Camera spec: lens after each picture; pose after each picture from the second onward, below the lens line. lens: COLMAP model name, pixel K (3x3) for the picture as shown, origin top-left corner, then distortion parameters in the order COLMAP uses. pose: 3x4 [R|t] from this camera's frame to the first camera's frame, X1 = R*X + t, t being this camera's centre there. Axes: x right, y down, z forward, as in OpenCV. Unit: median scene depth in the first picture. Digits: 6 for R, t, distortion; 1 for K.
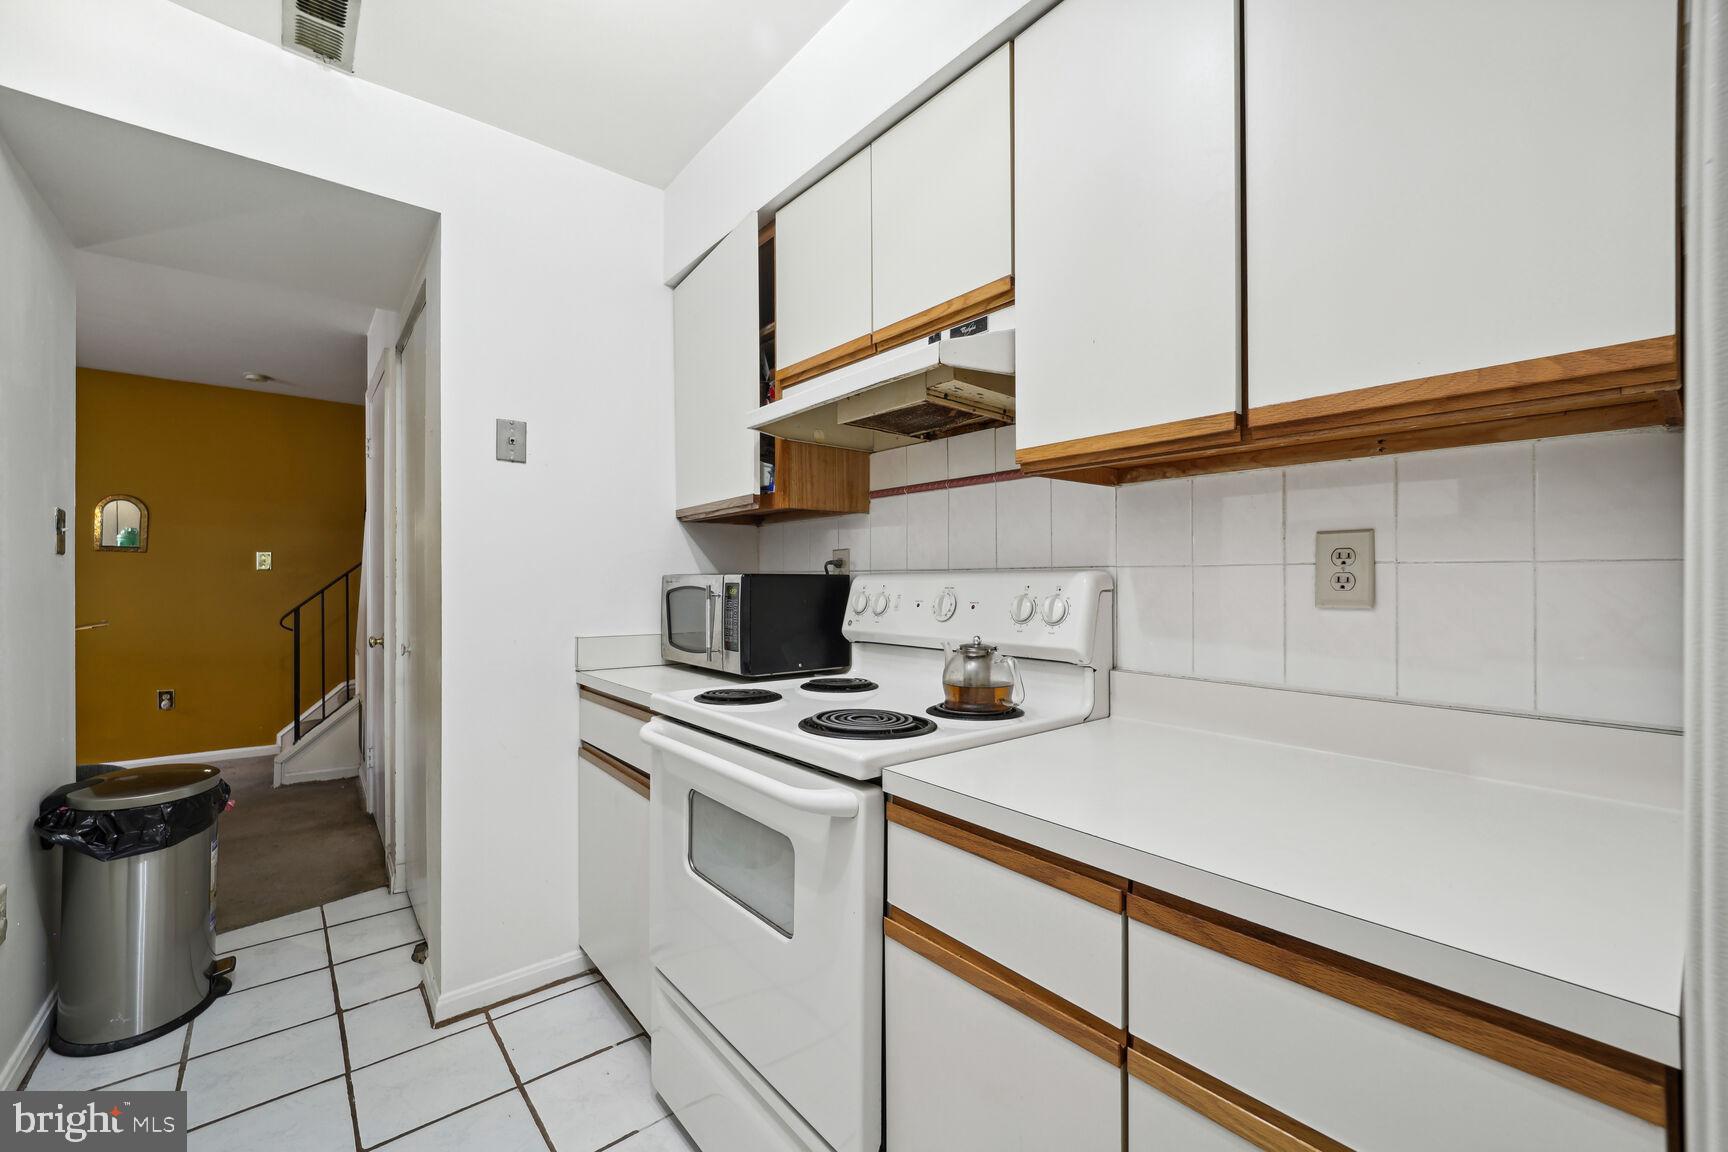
lens RADIAL K [[704.8, 0, 861.4], [0, 704.8, 574.6], [0, 0, 1]] dist [-0.019340, 0.000898]
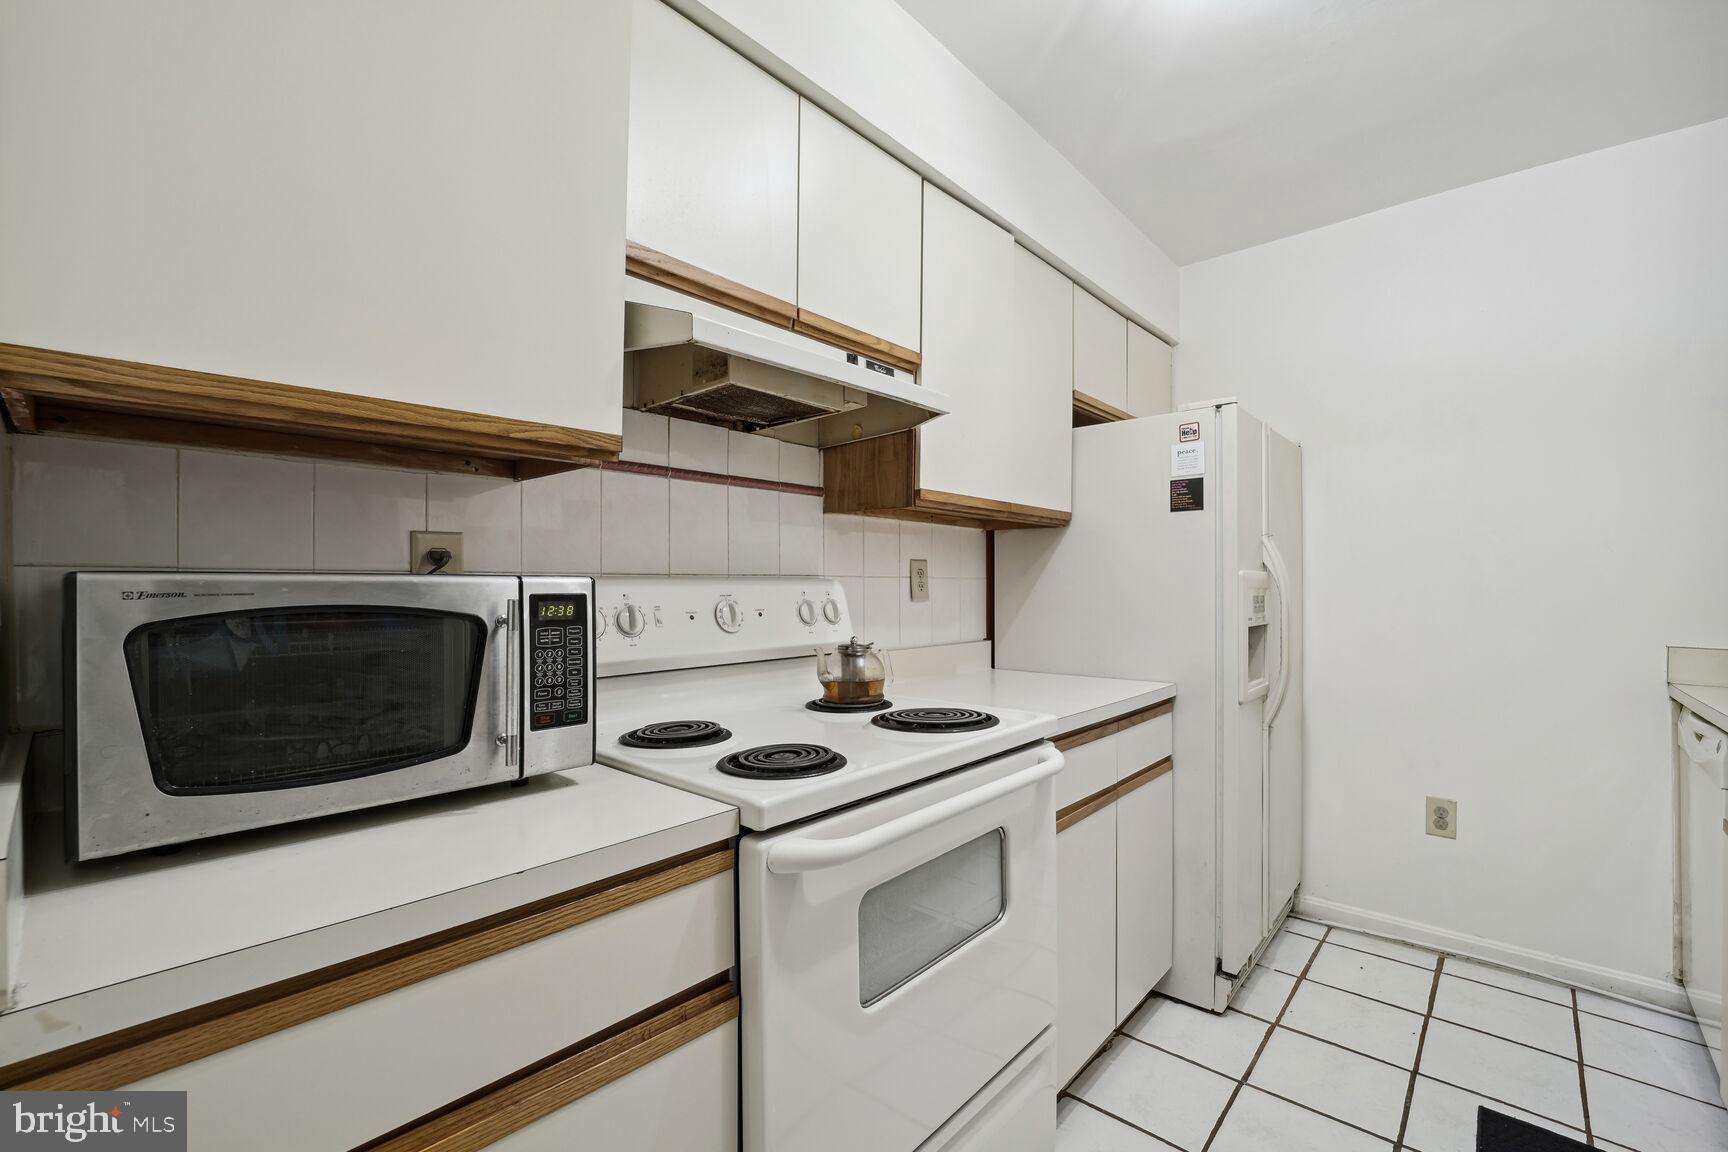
lens RADIAL K [[704.8, 0, 858.9], [0, 704.8, 582.9], [0, 0, 1]] dist [-0.019340, 0.000898]
pose [[-0.134876, 0.004625, 0.990852, -0.918606], [-0.003747, 0.999980, -0.005177, 0.007823], [-0.990855, -0.004411, -0.134856, 1.100185]]
